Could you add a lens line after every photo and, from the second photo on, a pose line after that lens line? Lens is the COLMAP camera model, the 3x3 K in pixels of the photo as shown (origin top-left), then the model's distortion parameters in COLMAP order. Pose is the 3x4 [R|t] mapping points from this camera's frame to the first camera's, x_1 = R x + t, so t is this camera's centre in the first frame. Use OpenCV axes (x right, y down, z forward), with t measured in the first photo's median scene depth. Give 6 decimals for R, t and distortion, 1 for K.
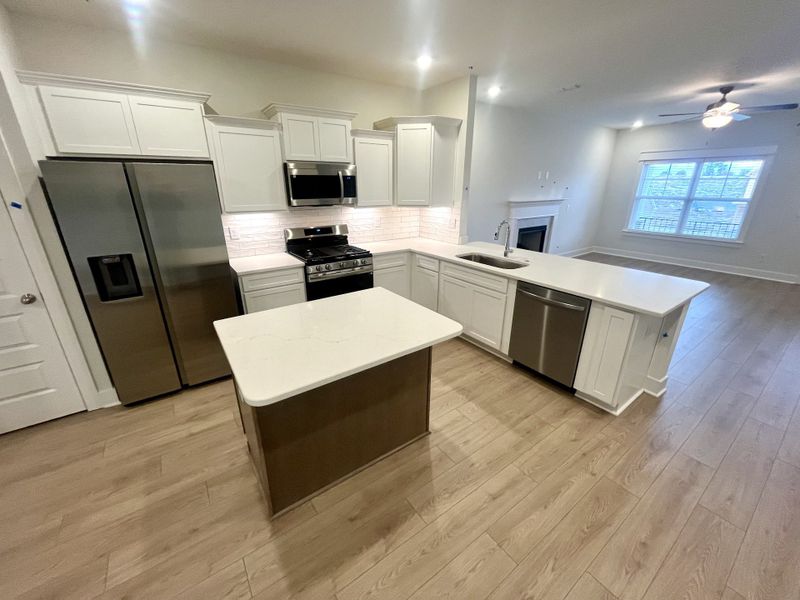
lens RADIAL K [[321.7, 0, 397.9], [0, 321.7, 299.6], [0, 0, 1]] dist [-0.004201, 0.000383]
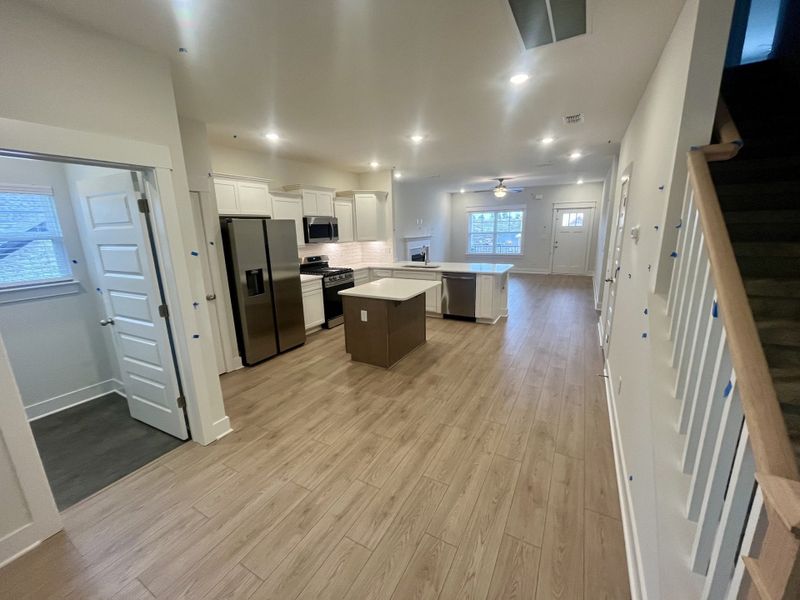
lens RADIAL K [[321.7, 0, 398.7], [0, 321.7, 300.3], [0, 0, 1]] dist [-0.004201, 0.000383]
pose [[0.902645, -0.119859, 0.413360, -0.567081], [0.172880, 0.980524, -0.093199, 0.201962], [-0.394139, 0.155587, 0.905785, -0.544664]]
